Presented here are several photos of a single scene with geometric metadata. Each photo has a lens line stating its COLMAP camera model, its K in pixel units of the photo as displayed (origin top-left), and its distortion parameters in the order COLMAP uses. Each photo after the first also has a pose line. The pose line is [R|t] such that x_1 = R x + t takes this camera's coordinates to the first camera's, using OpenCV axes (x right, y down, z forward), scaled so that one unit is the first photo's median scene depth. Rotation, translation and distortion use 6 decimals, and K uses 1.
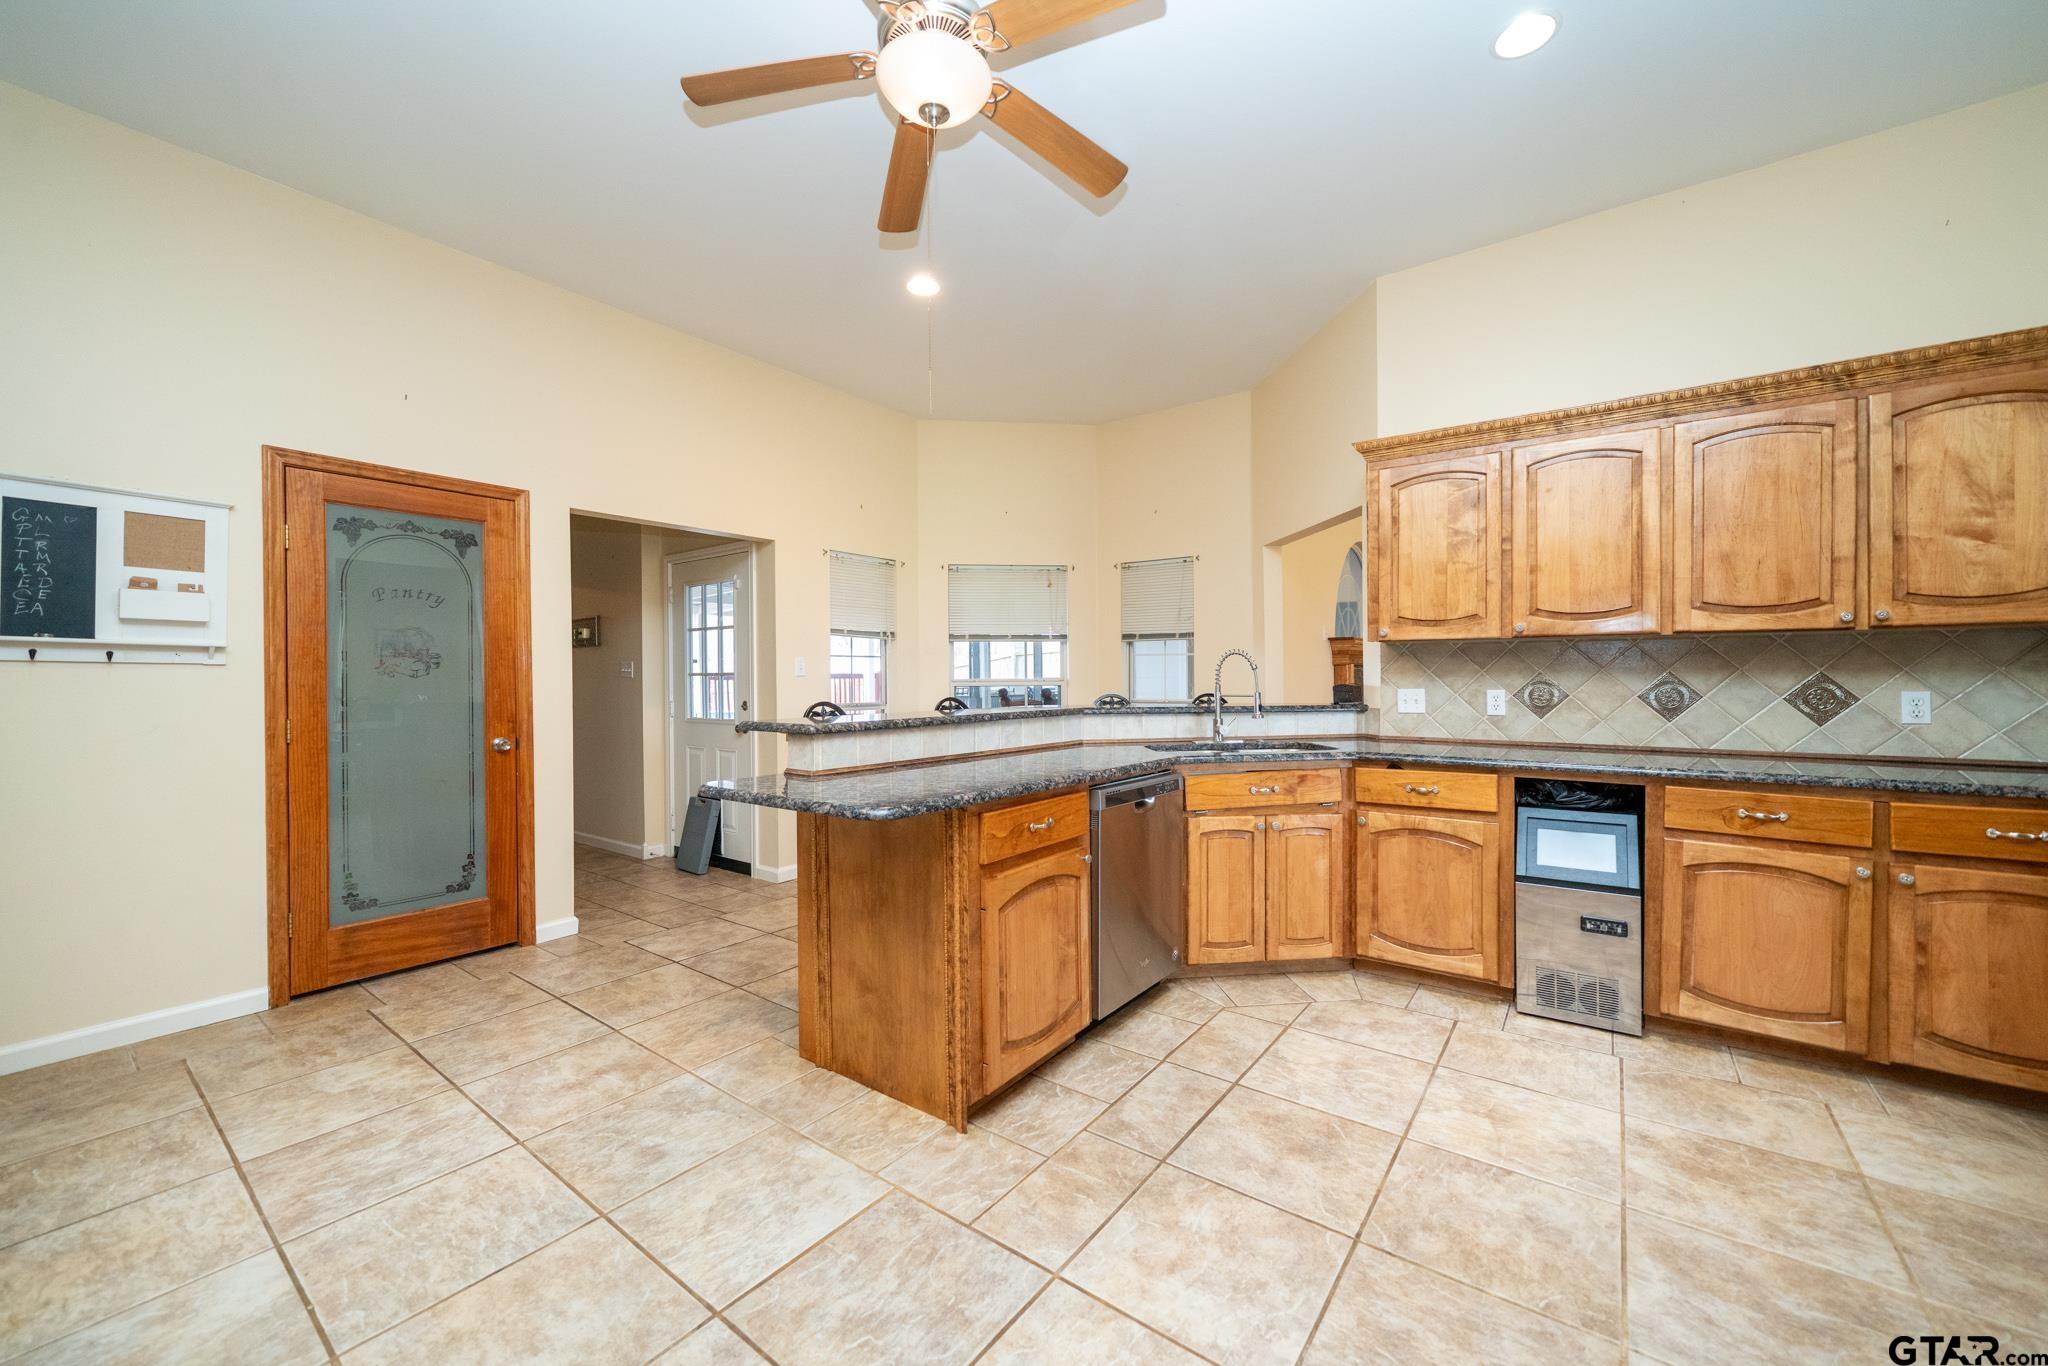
lens RADIAL K [[772.6, 0, 965.7], [0, 772.6, 677.8], [0, 0, 1]] dist [-0.002575, -0.000333]
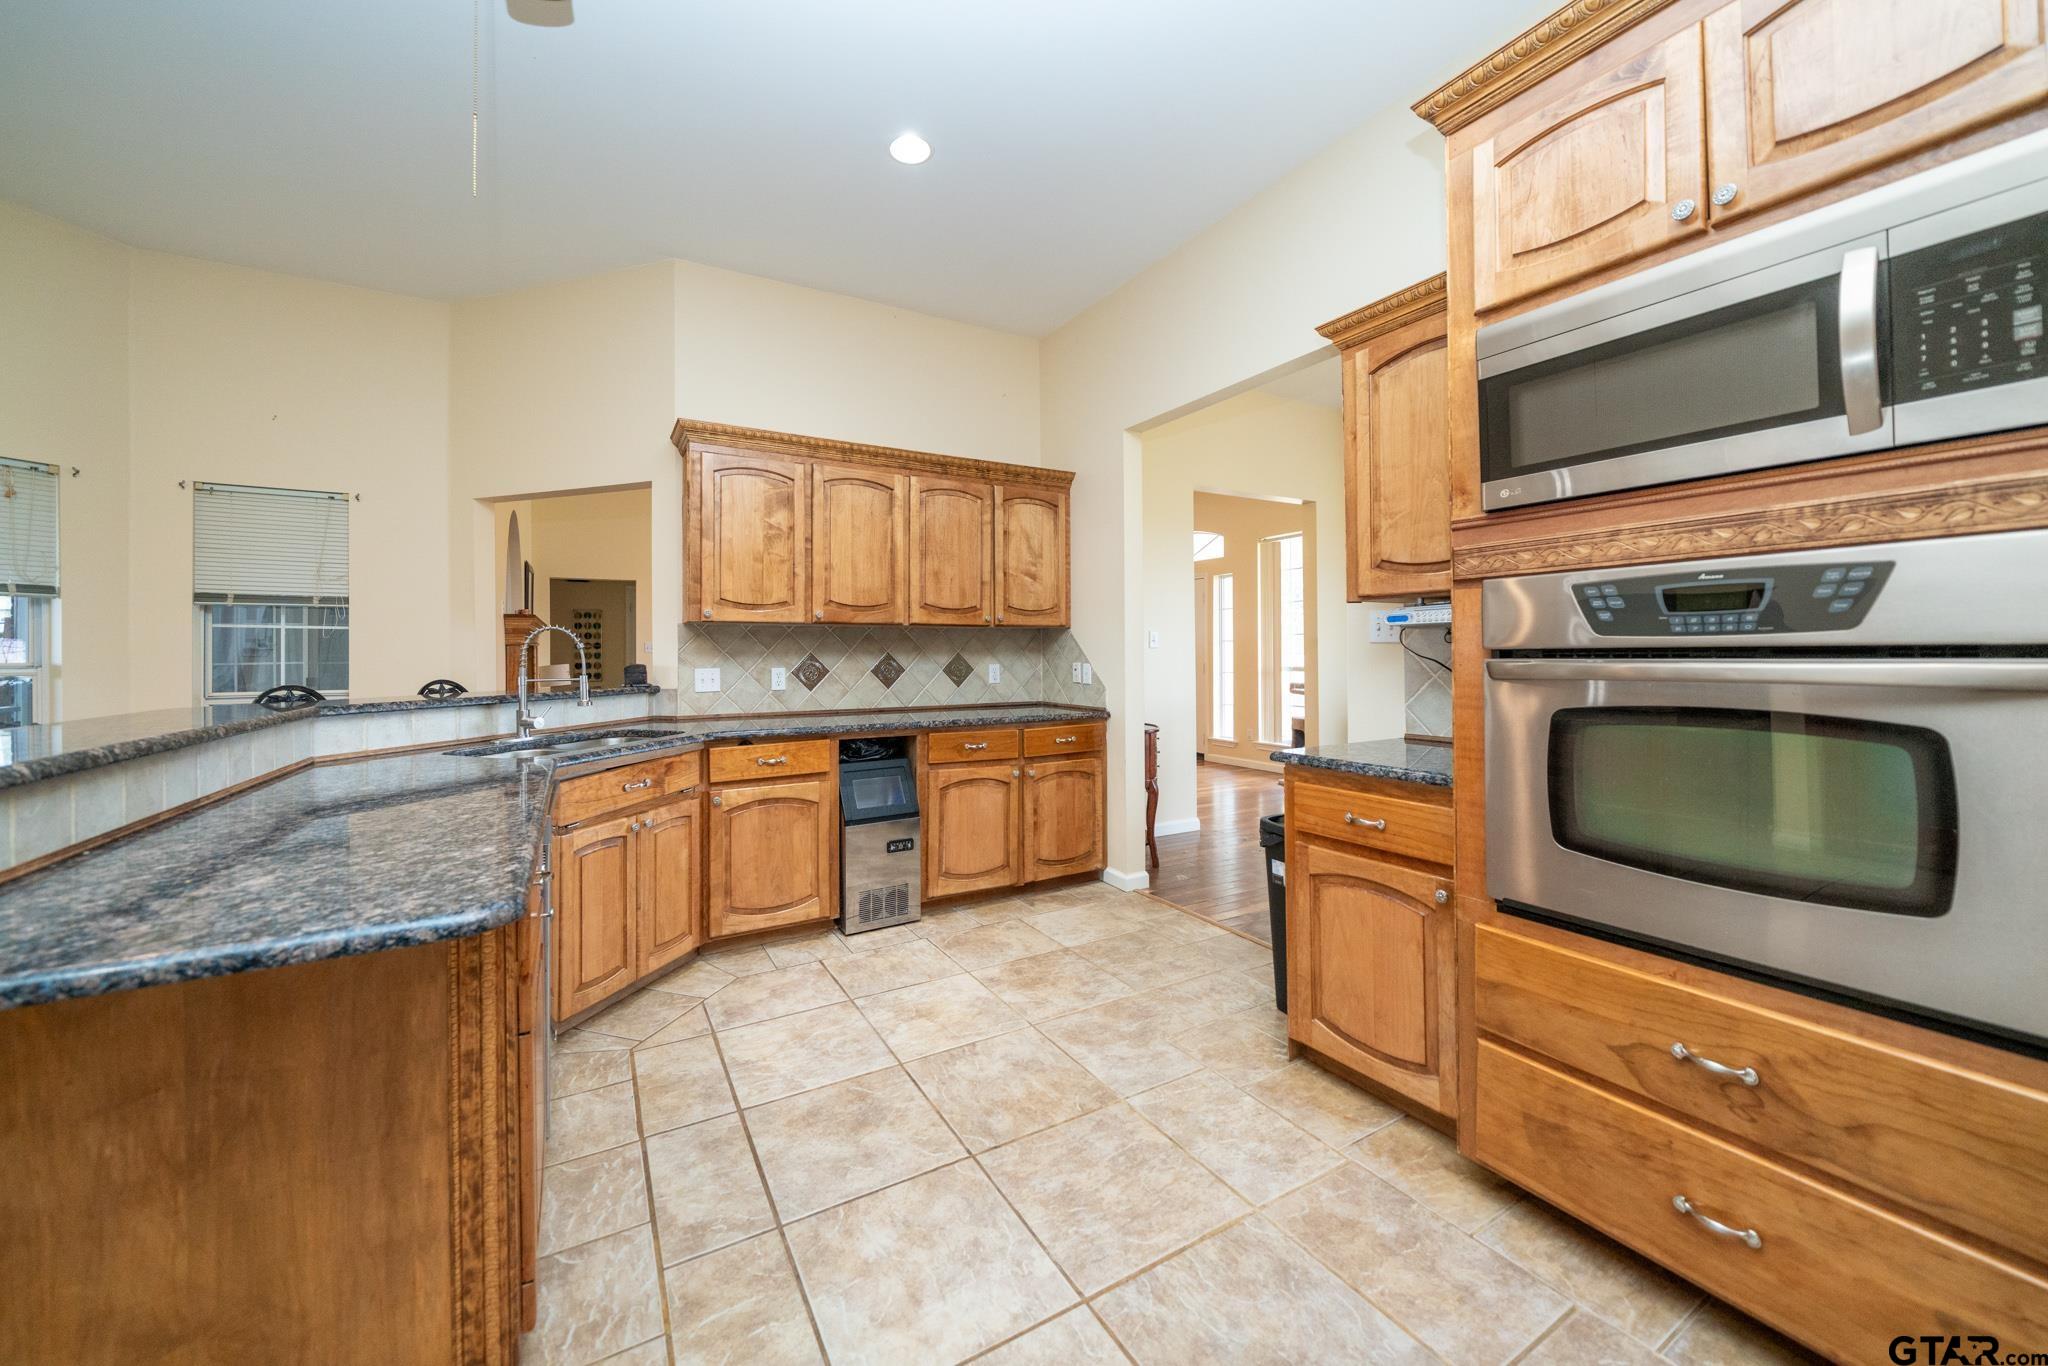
lens RADIAL K [[779.2, 0, 1001.1], [0, 779.2, 647.9], [0, 0, 1]] dist [-0.005798, -0.000145]
pose [[0.368254, 0.008674, 0.929685, -0.333705], [0.006533, 0.999908, -0.011917, 0.002155], [-0.929702, 0.010463, 0.368164, 0.334102]]
